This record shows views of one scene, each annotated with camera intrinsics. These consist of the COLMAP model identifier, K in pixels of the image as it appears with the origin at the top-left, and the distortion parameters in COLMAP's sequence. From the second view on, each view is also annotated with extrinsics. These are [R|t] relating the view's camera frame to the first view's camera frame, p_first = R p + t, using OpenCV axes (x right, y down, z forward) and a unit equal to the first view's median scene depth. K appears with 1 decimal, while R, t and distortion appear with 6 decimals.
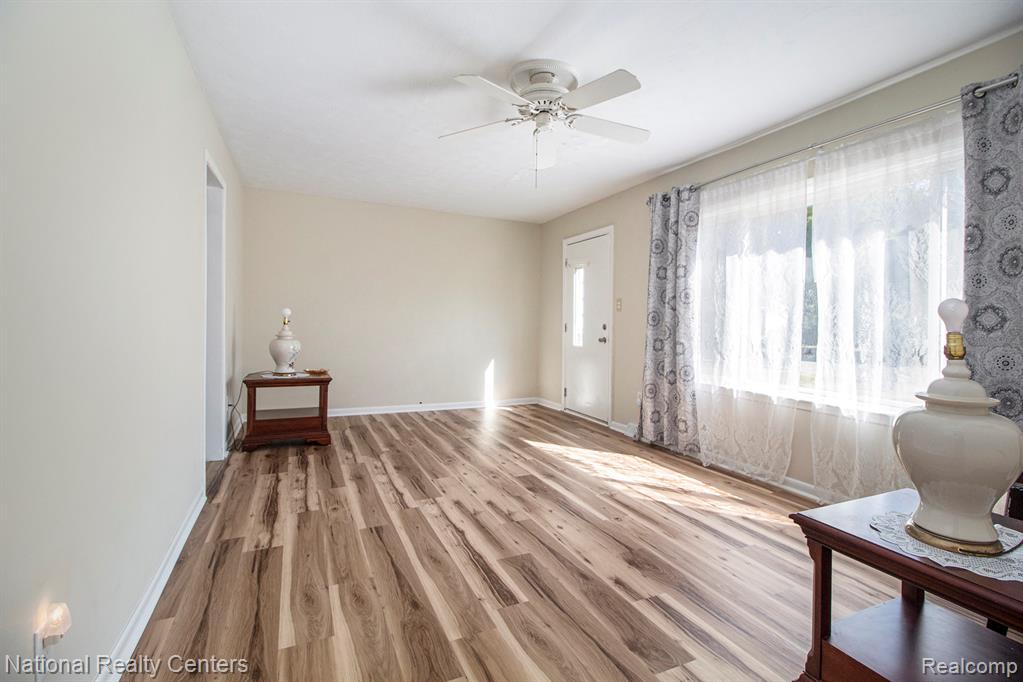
lens RADIAL K [[482.5, 0, 515.2], [0, 482.5, 324.2], [0, 0, 1]] dist [-0.001166, -0.016482]
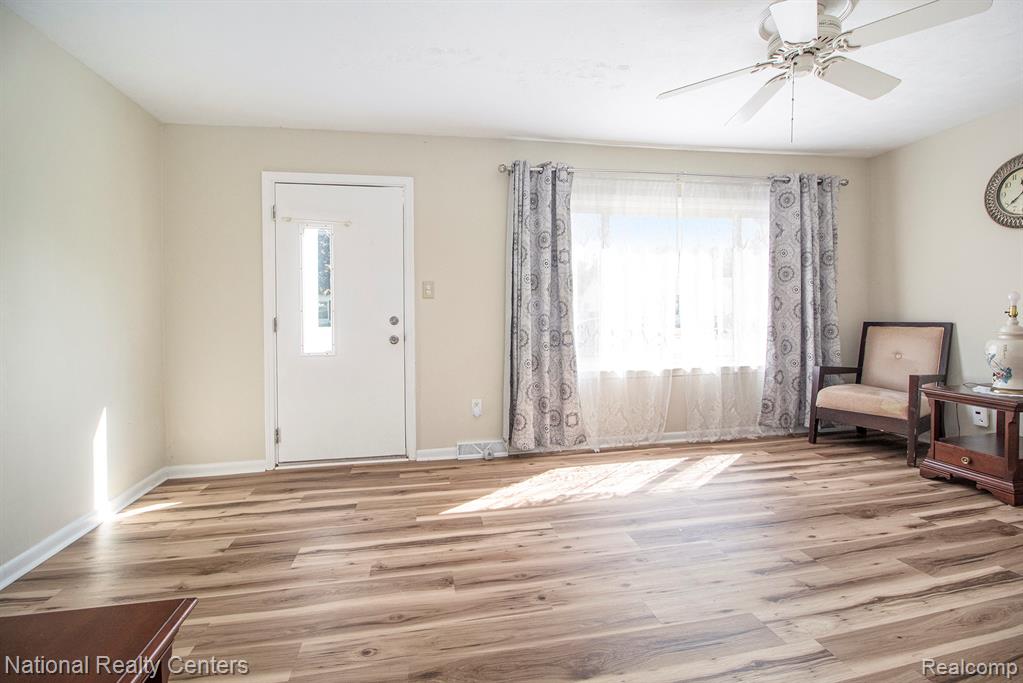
lens RADIAL K [[482.5, 0, 515.2], [0, 482.5, 324.7], [0, 0, 1]] dist [-0.001166, -0.016482]
pose [[0.221140, -0.044183, 0.974241, -0.782750], [0.020009, 0.998968, 0.040763, -0.023773], [-0.975037, 0.010479, 0.221796, 1.169247]]
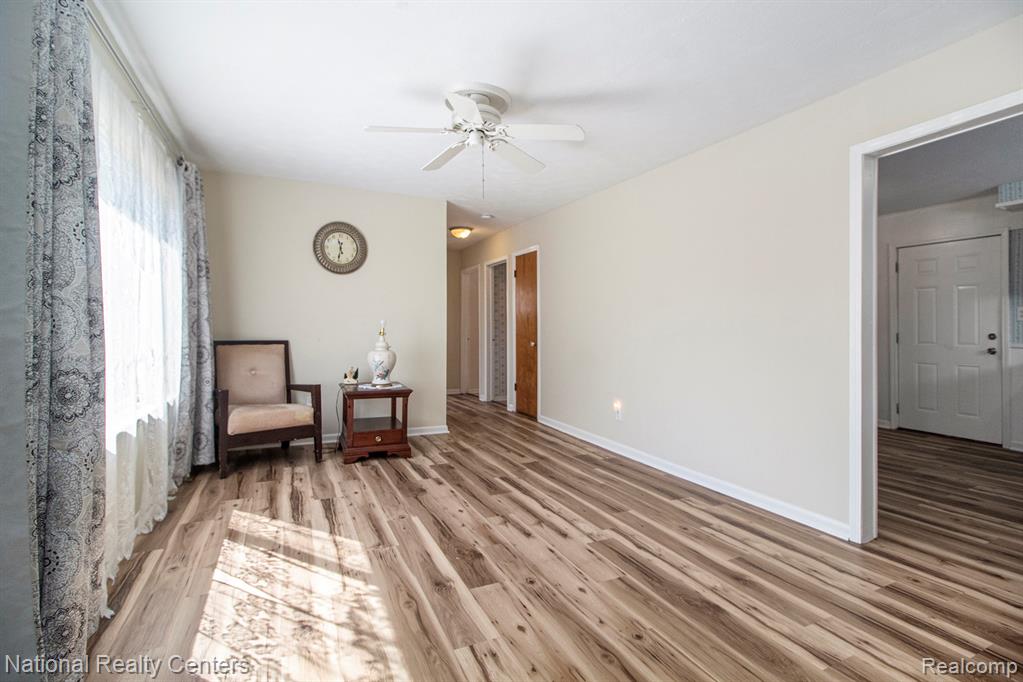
lens RADIAL K [[482.5, 0, 515.2], [0, 482.5, 324.2], [0, 0, 1]] dist [-0.001166, -0.016482]
pose [[-0.999421, -0.026699, -0.021095, 0.000237], [-0.026509, 0.999606, -0.009266, -0.011109], [0.021334, -0.008702, -0.999735, 1.866698]]
